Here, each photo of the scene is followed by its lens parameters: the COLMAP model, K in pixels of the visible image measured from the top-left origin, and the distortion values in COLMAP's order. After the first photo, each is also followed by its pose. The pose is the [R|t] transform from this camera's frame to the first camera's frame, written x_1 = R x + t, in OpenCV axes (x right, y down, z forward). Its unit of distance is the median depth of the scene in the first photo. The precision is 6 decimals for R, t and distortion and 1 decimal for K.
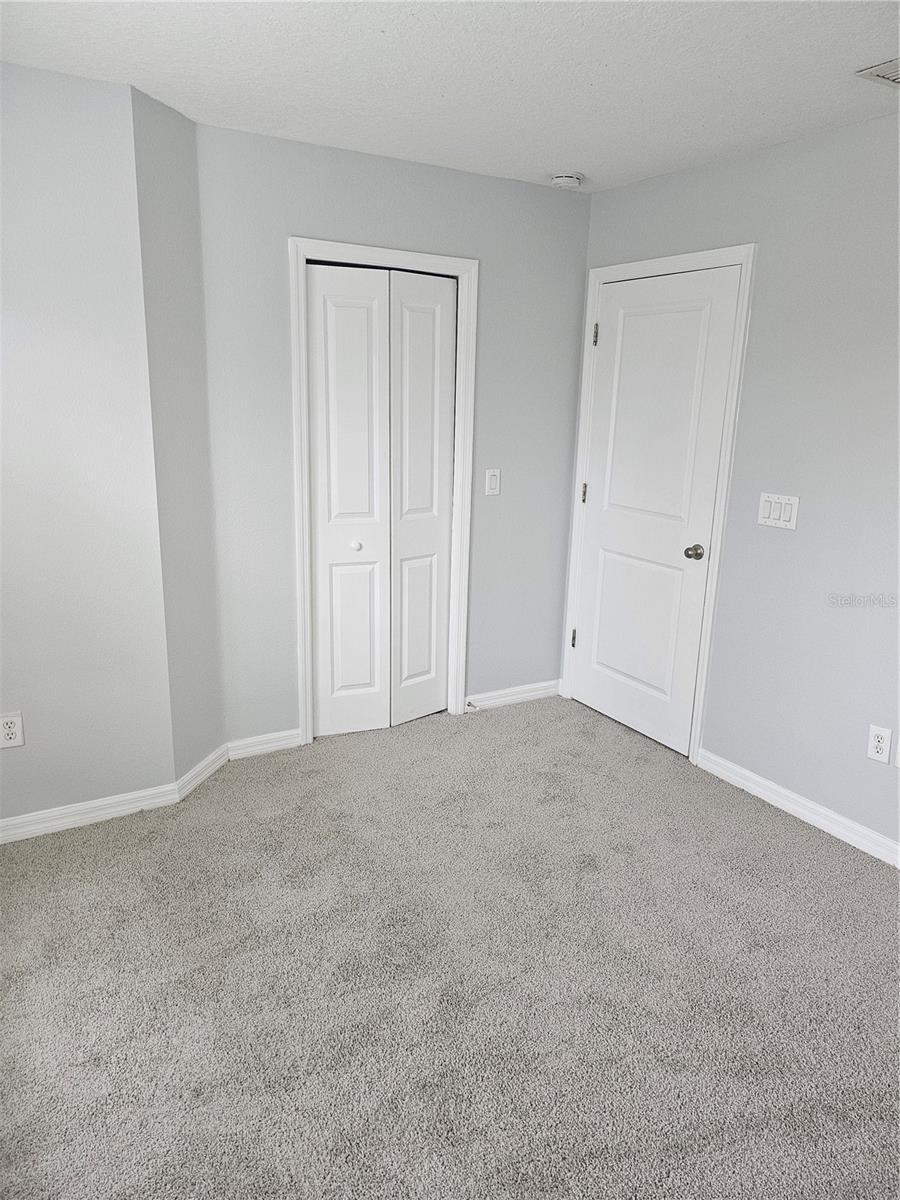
lens RADIAL K [[835.7, 0, 454.9], [0, 835.7, 607.4], [0, 0, 1]] dist [0.054183, -0.067520]
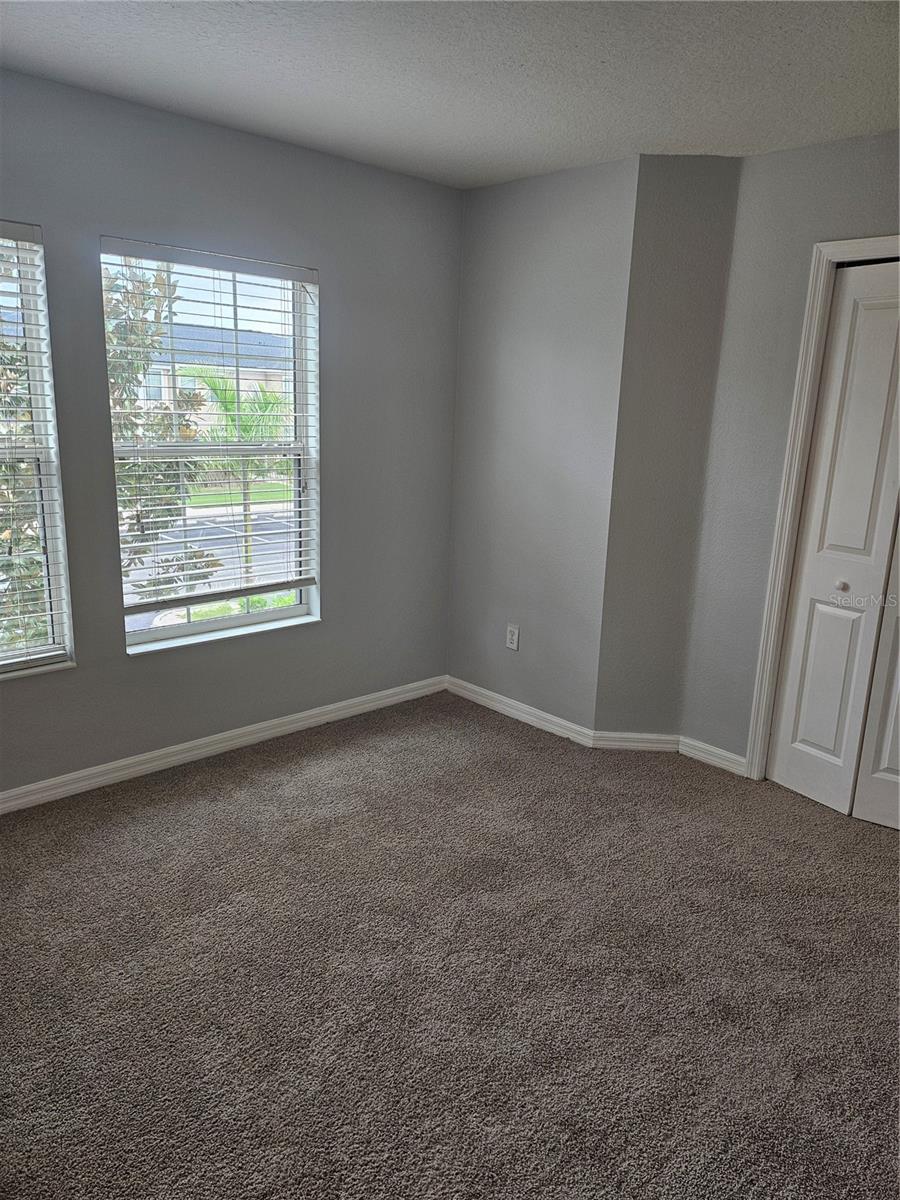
lens RADIAL K [[835.7, 0, 454.9], [0, 835.7, 607.4], [0, 0, 1]] dist [0.054183, -0.067520]
pose [[0.214368, 0.223053, -0.950944, 0.638743], [-0.276434, 0.947627, 0.159959, -0.082715], [0.936819, 0.228583, 0.264800, 0.415725]]
